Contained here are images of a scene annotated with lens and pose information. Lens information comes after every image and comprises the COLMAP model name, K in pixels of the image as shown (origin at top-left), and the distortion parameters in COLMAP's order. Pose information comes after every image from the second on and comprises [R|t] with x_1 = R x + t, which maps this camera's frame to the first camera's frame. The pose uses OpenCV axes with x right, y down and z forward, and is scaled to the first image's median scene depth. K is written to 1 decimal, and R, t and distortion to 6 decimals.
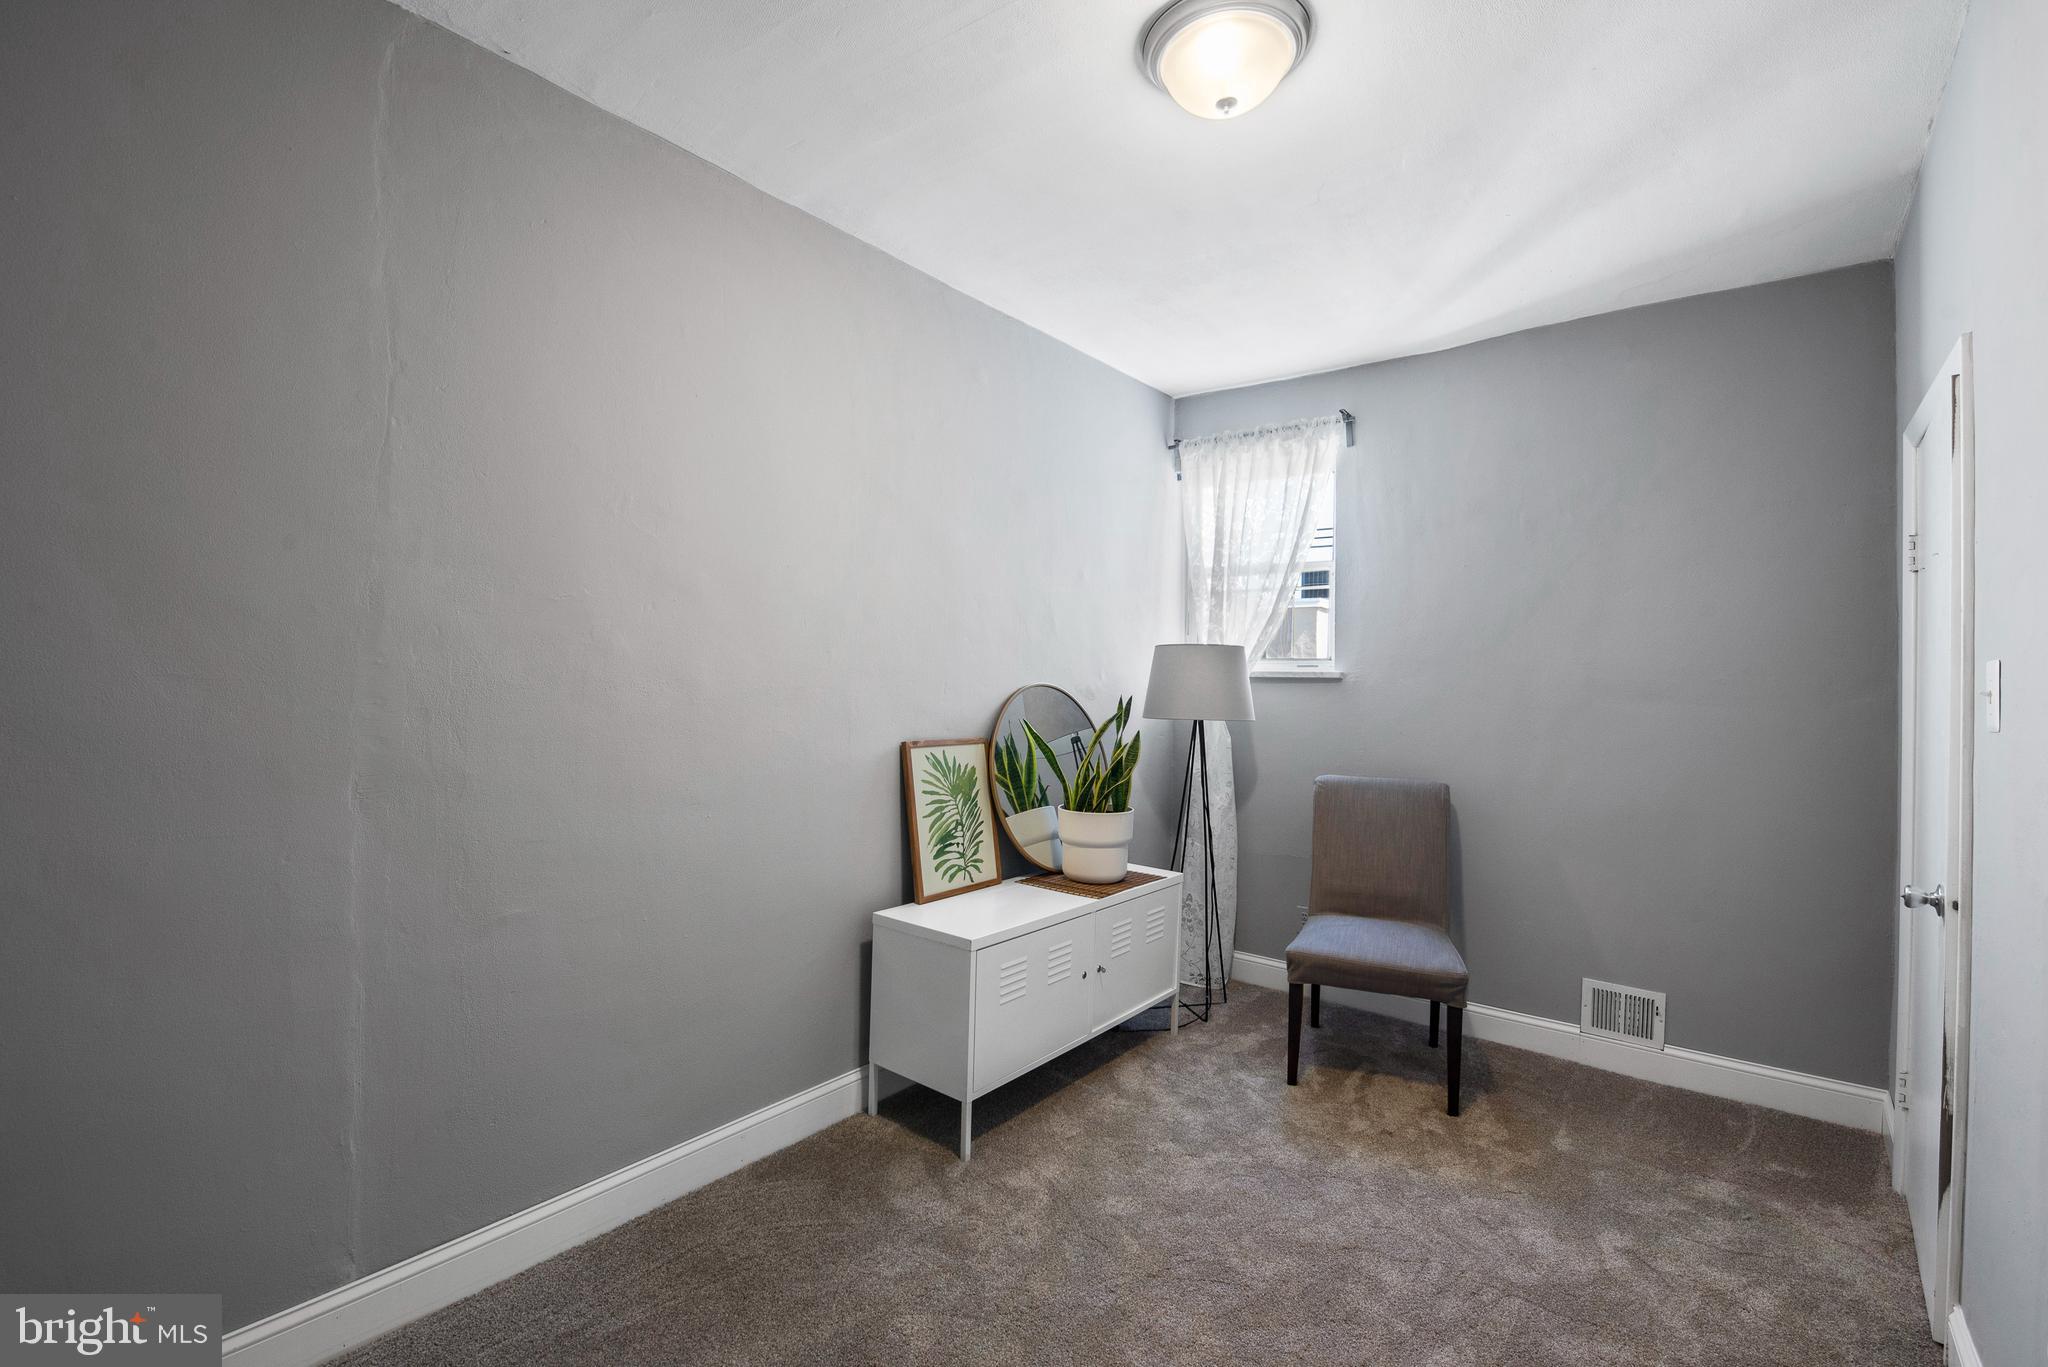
lens RADIAL K [[894.3, 0, 1030.6], [0, 894.3, 676.7], [0, 0, 1]] dist [-0.002471, -0.008923]
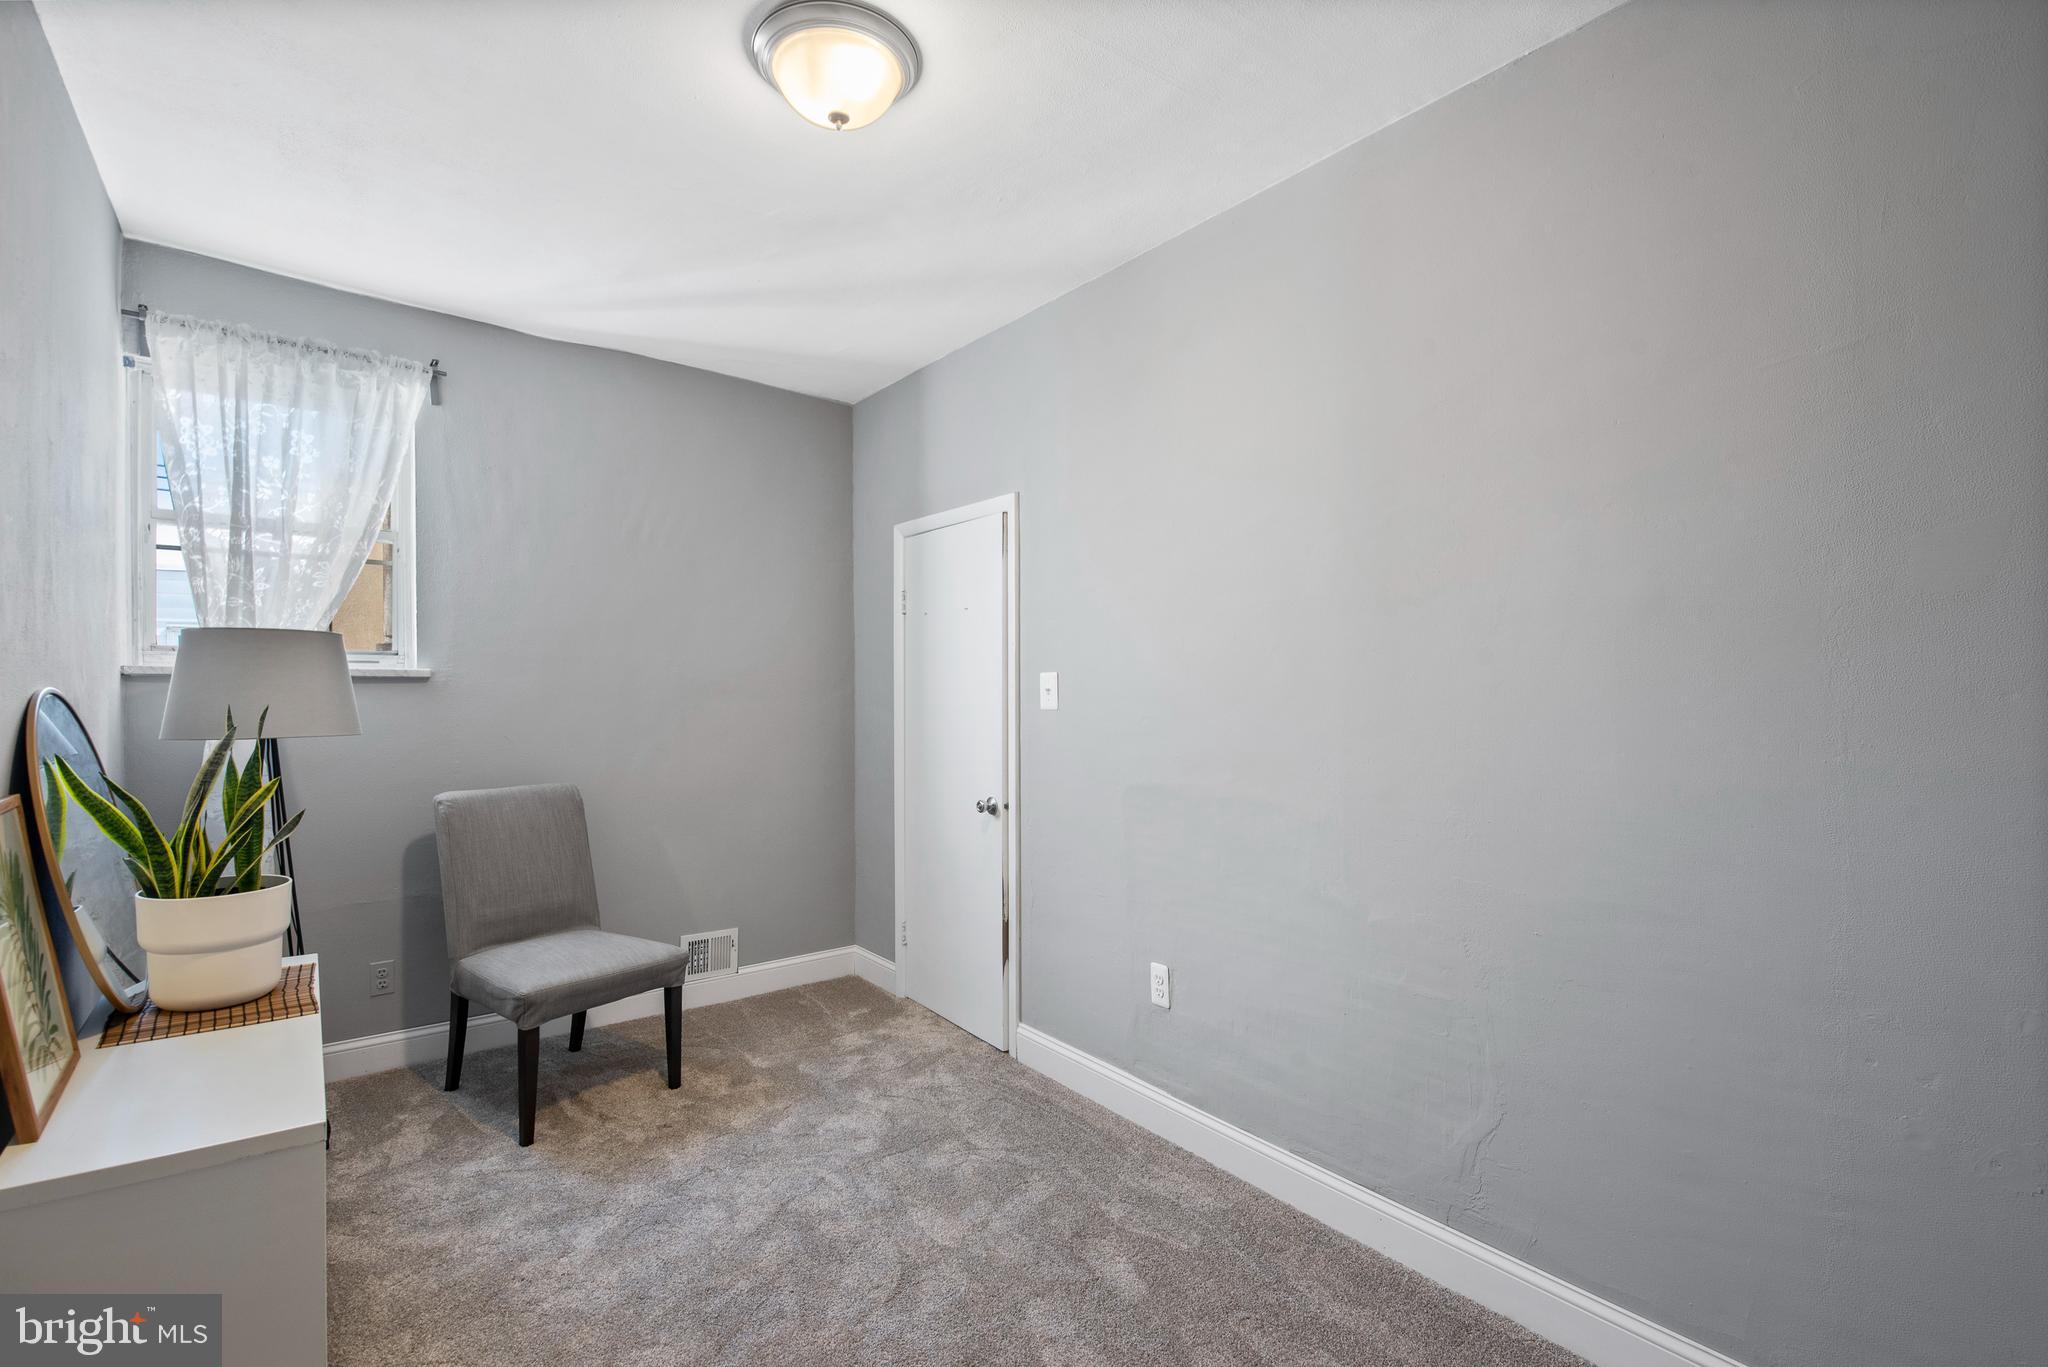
lens RADIAL K [[894.3, 0, 1012.5], [0, 894.3, 685.9], [0, 0, 1]] dist [-0.002471, -0.008923]
pose [[0.222295, -0.010719, 0.974921, -0.432798], [-0.008024, 0.999886, 0.012823, -0.006745], [-0.974946, -0.010674, 0.222184, 0.339529]]
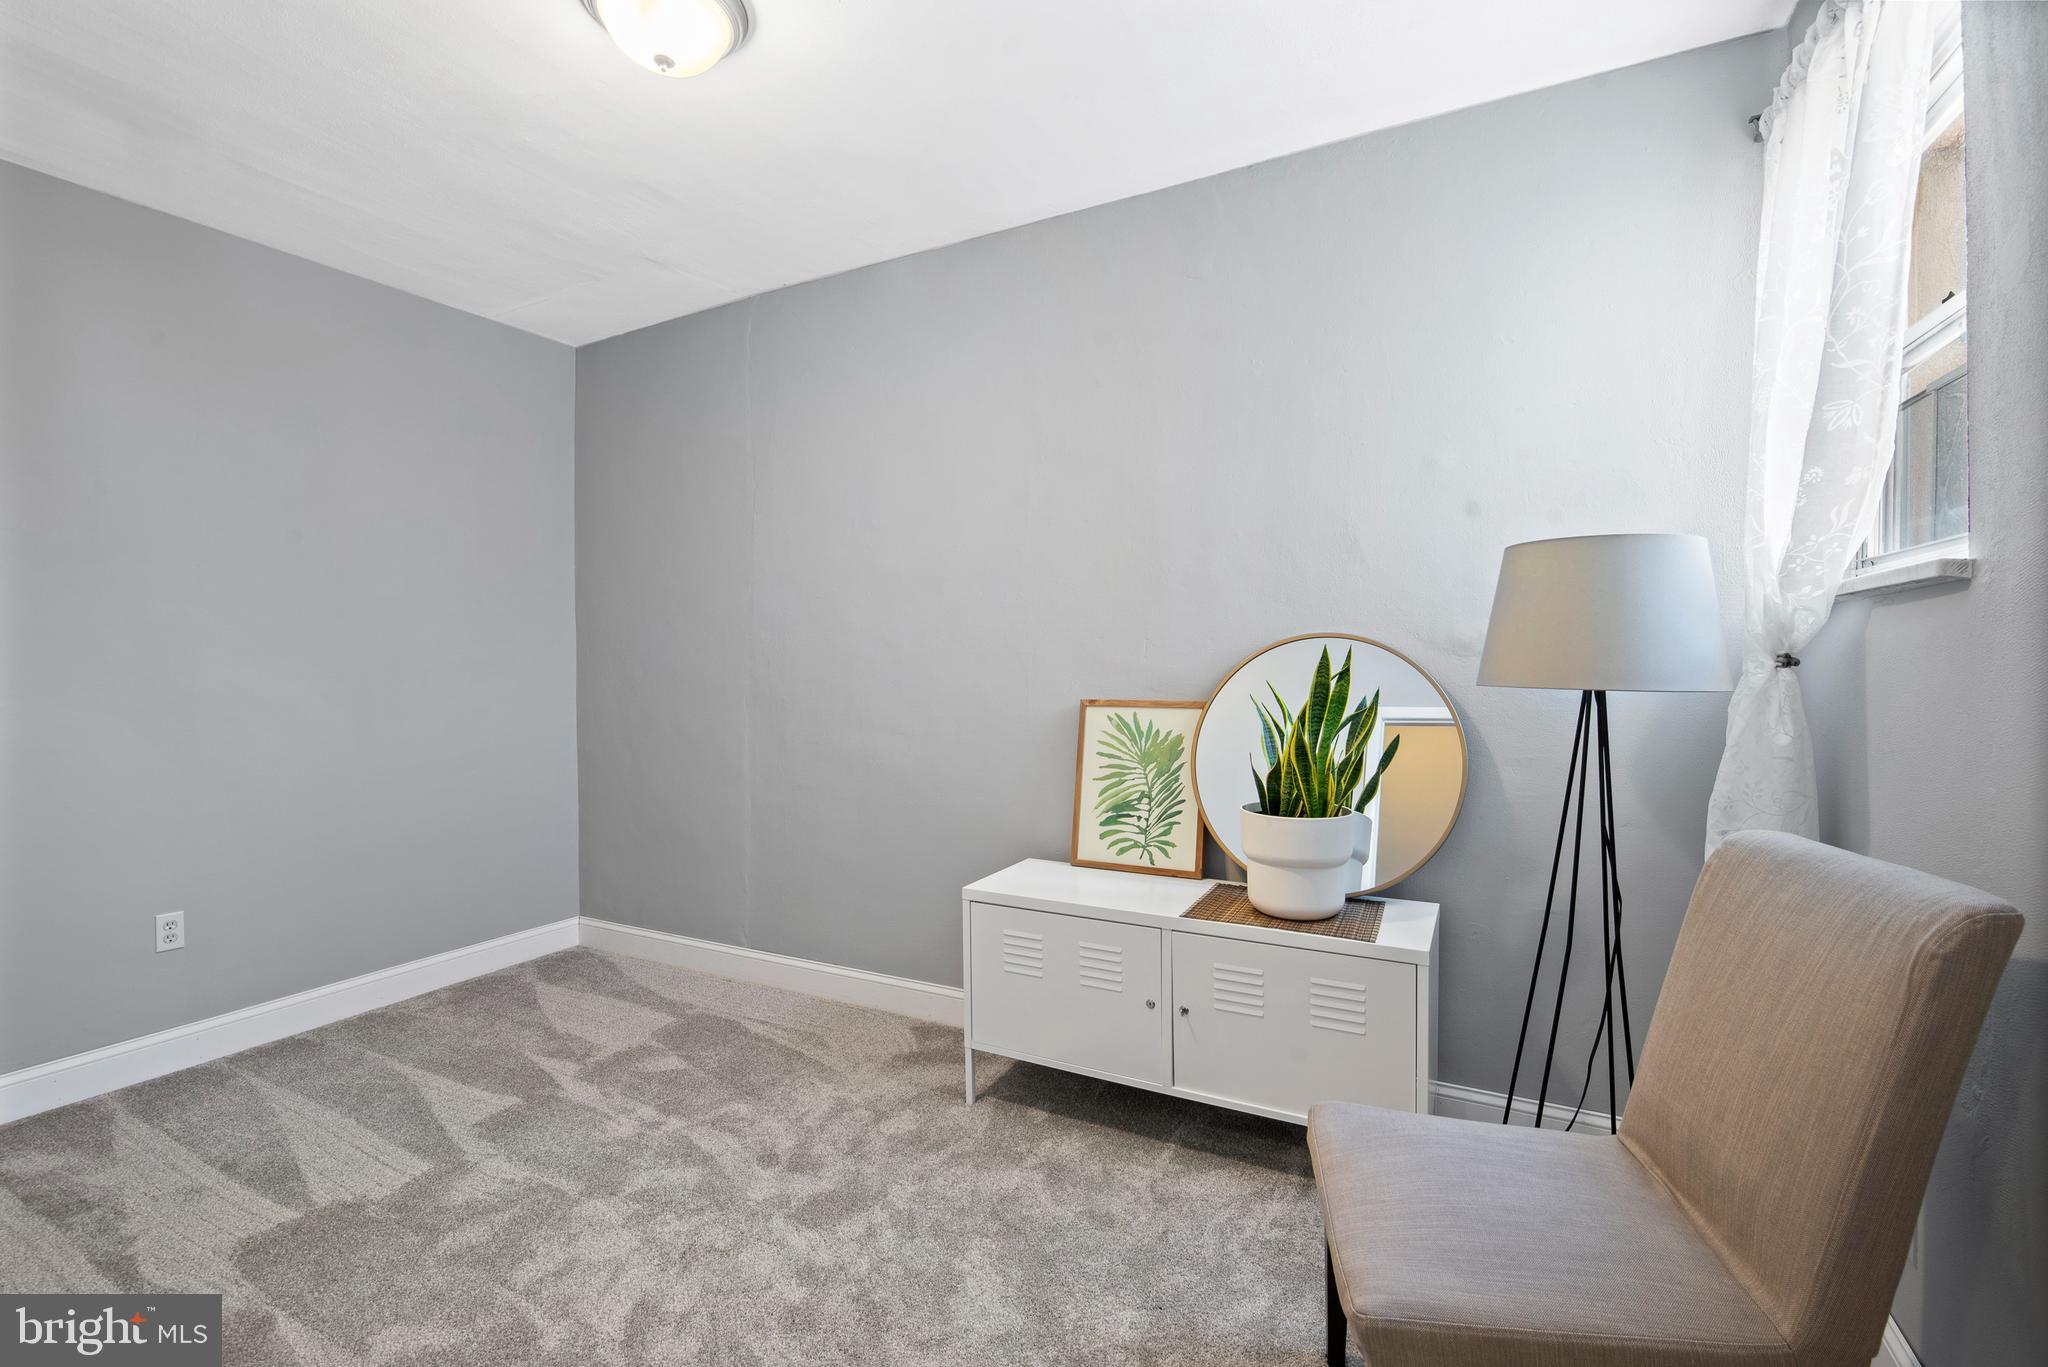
lens RADIAL K [[894.3, 0, 1038.4], [0, 894.3, 693.4], [0, 0, 1]] dist [-0.002471, -0.008923]
pose [[0.199647, 0.013690, -0.979772, 0.773136], [0.011801, 0.999796, 0.016375, 0.047459], [0.979797, -0.014831, 0.199445, 0.726978]]
